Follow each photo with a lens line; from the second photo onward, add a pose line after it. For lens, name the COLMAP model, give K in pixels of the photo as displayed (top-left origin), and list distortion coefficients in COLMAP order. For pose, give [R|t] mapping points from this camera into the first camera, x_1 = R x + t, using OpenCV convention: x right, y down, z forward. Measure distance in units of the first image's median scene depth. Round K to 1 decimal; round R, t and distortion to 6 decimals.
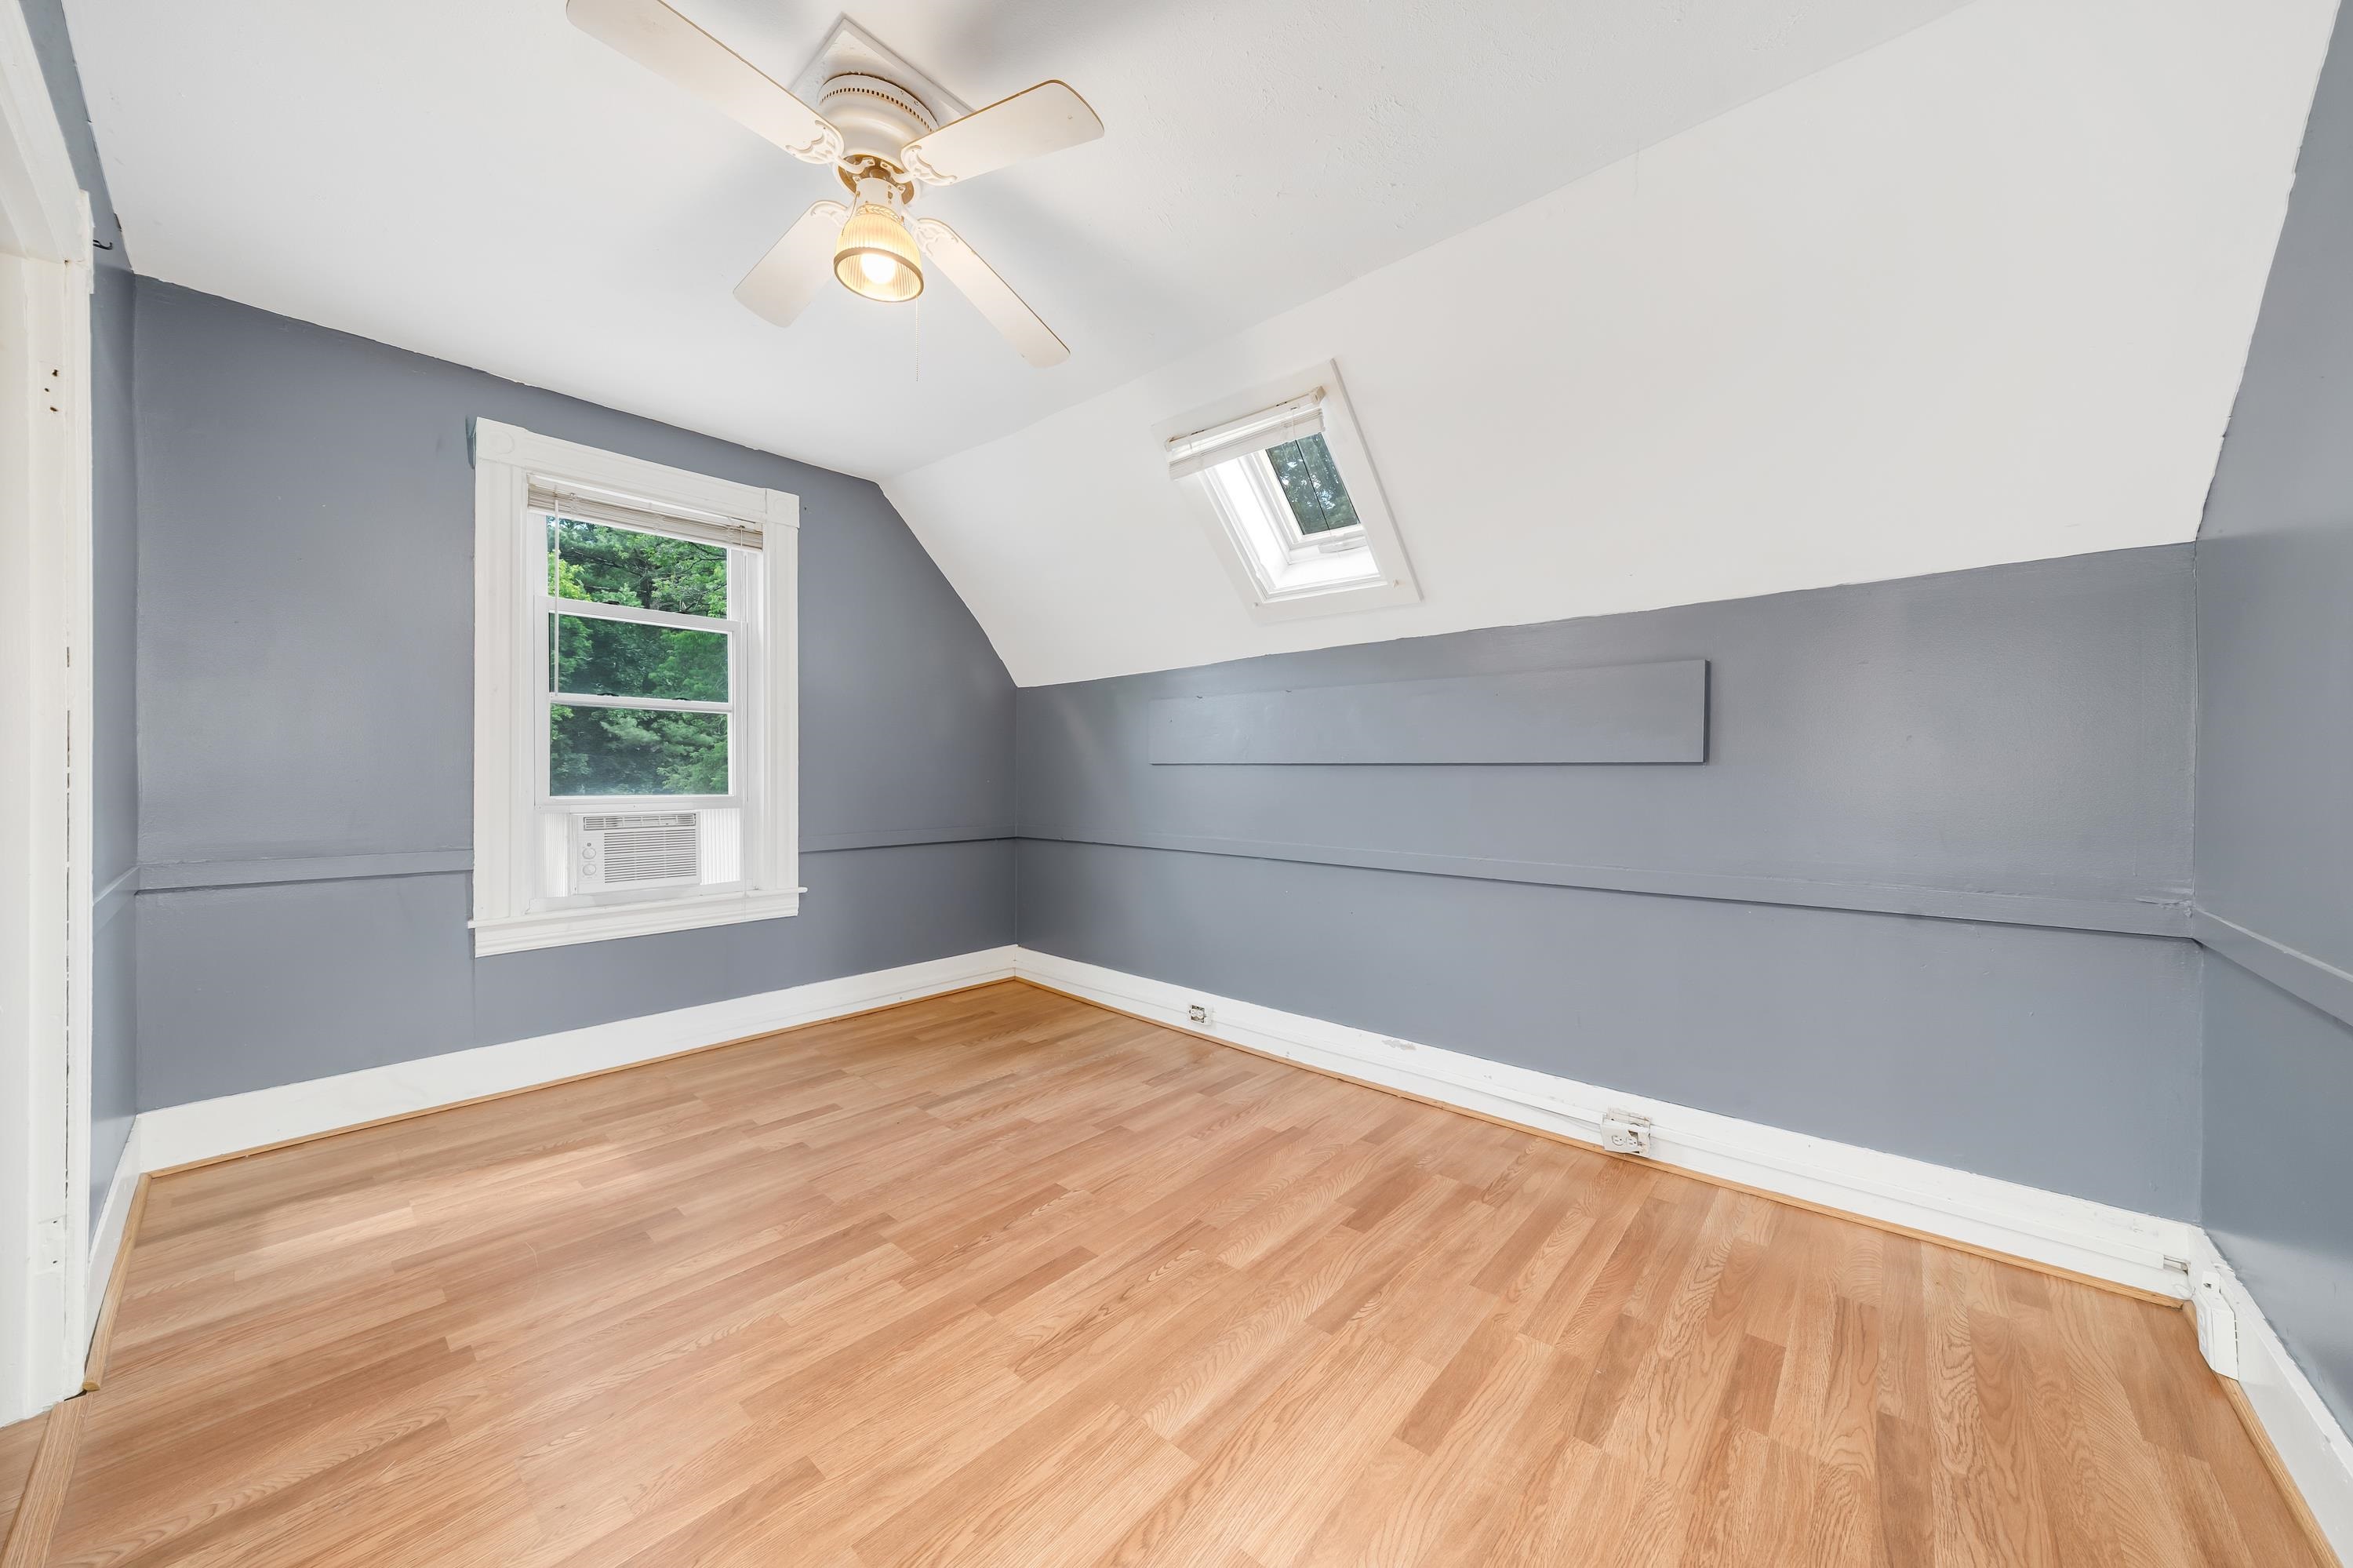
lens RADIAL K [[822.3, 0, 1168.7], [0, 822.3, 786.1], [0, 0, 1]] dist [-0.000313, -0.000133]
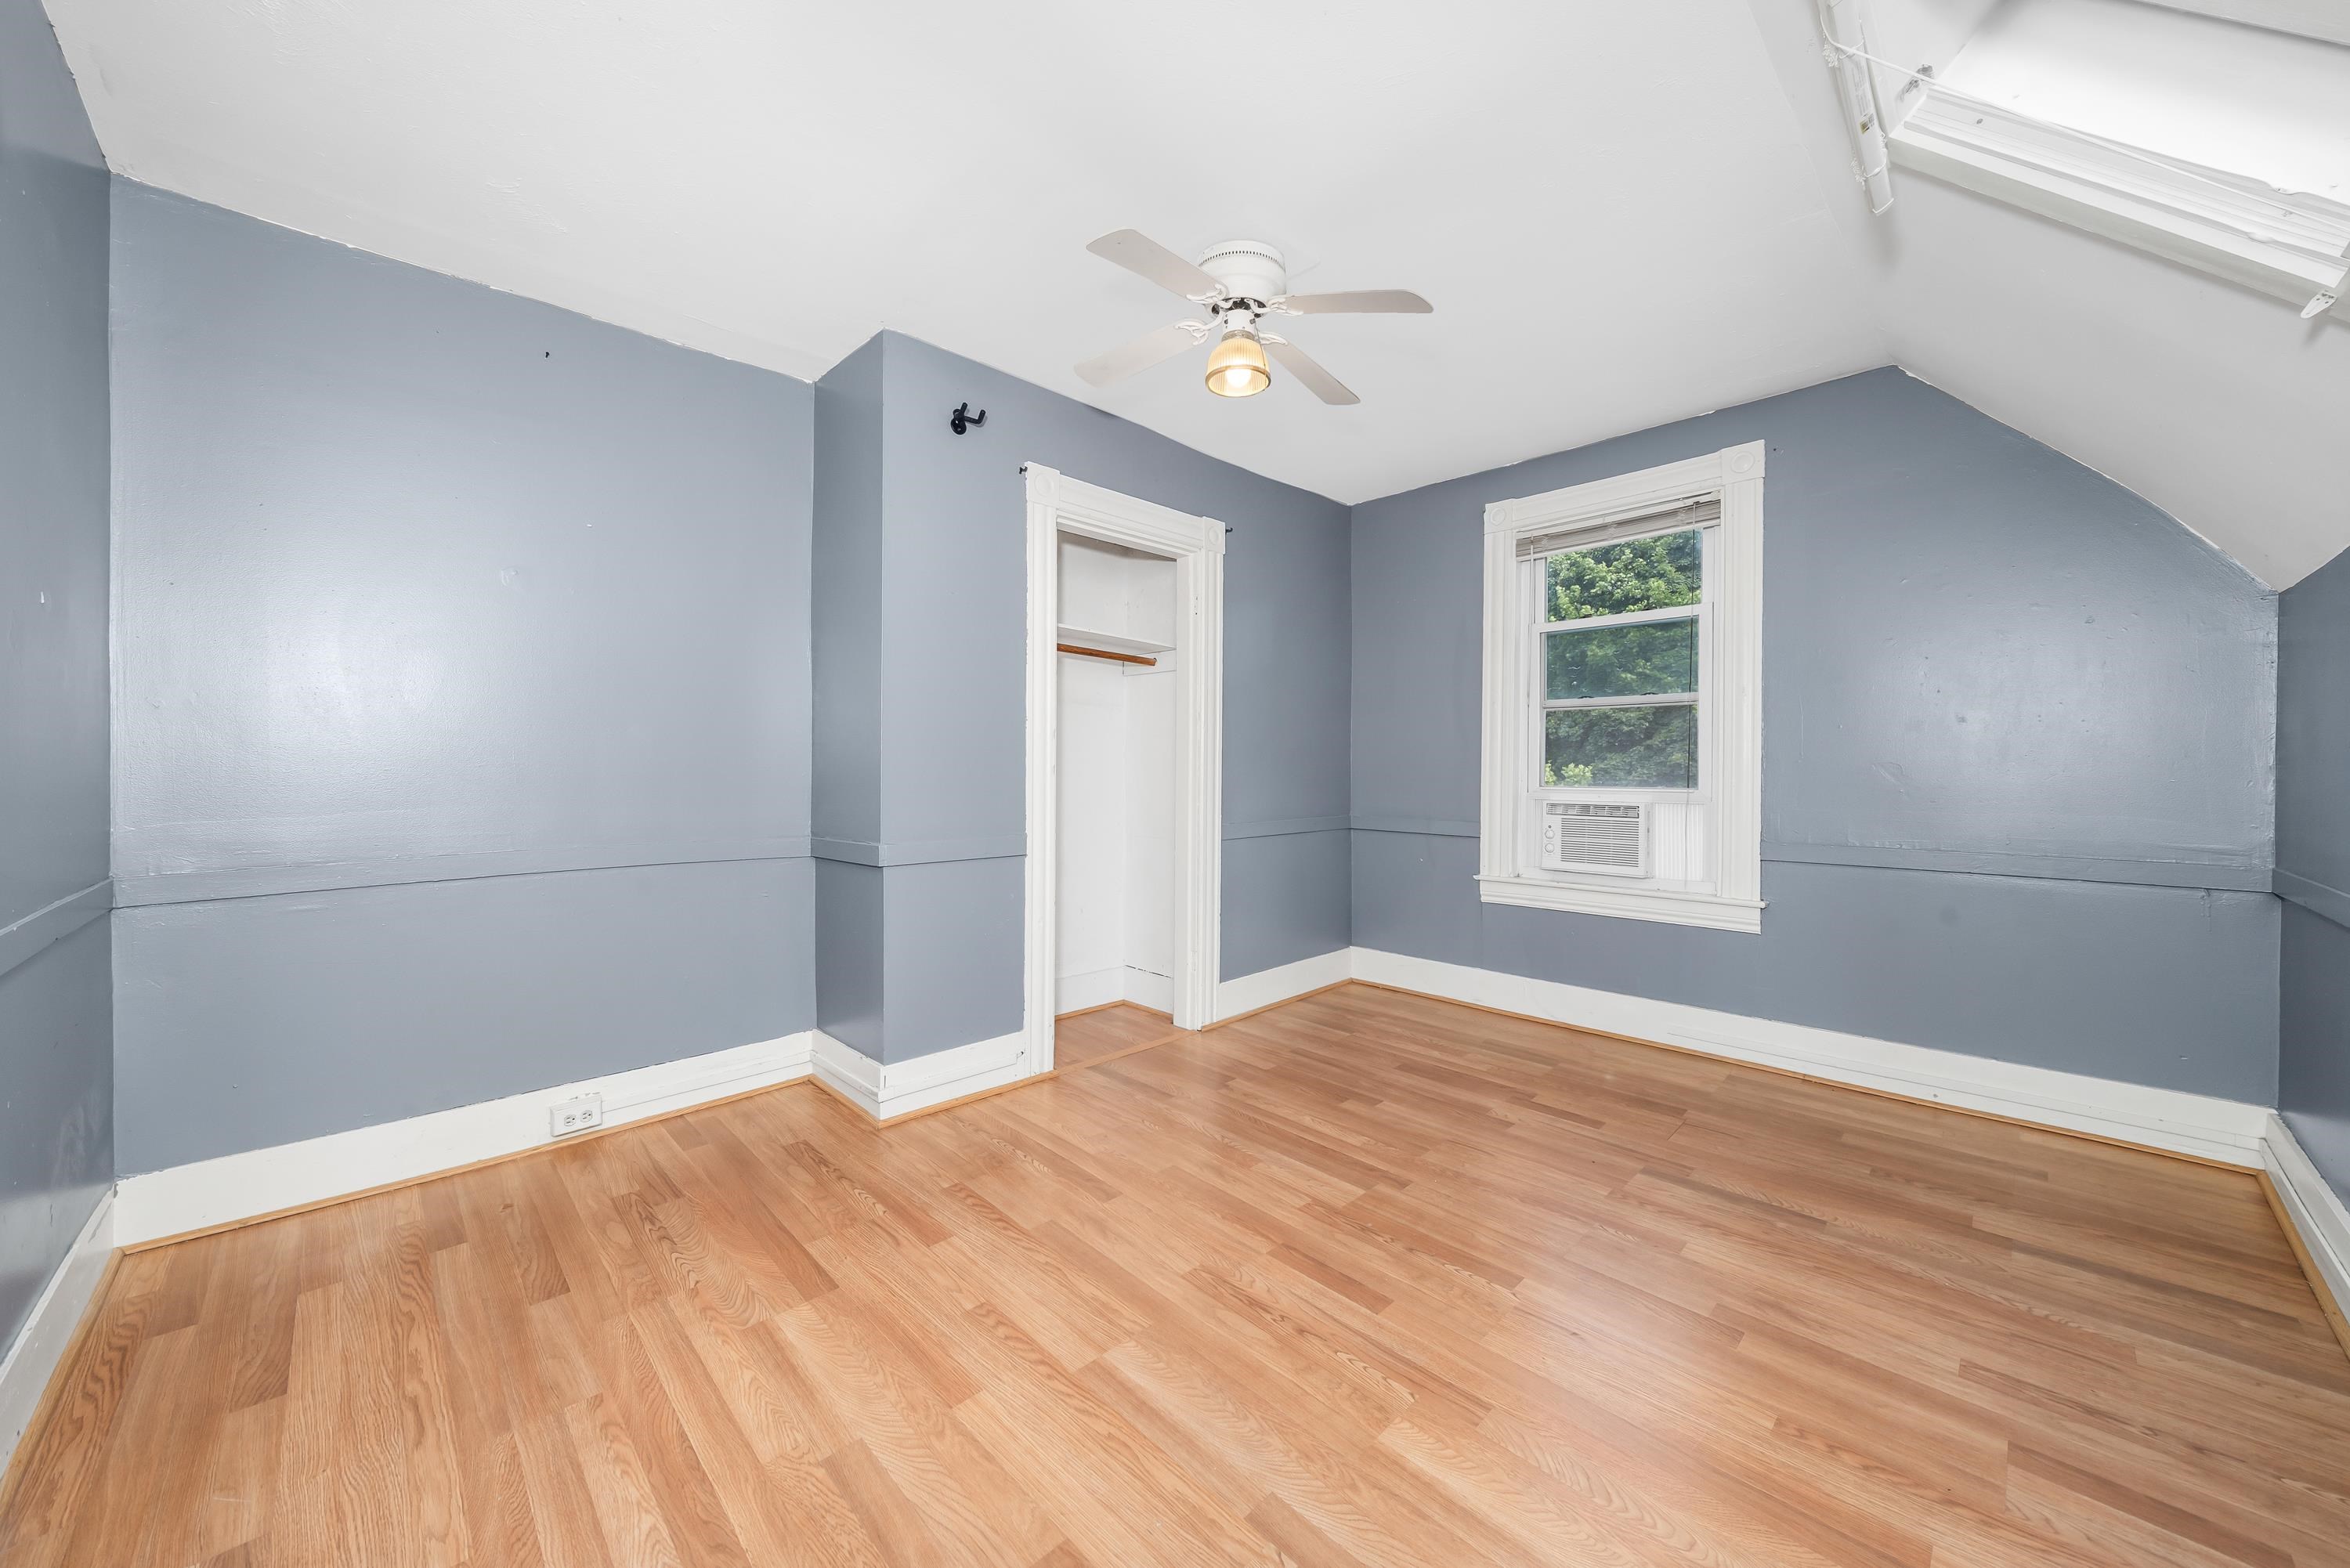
lens RADIAL K [[821.1, 0, 1167.2], [0, 821.1, 767.7], [0, 0, 1]] dist [-0.000313, -0.000133]
pose [[-0.057525, -0.000801, -0.998344, 0.616943], [-0.016455, 0.999865, 0.000146, -0.005372], [0.998208, 0.016436, -0.057530, 0.630037]]
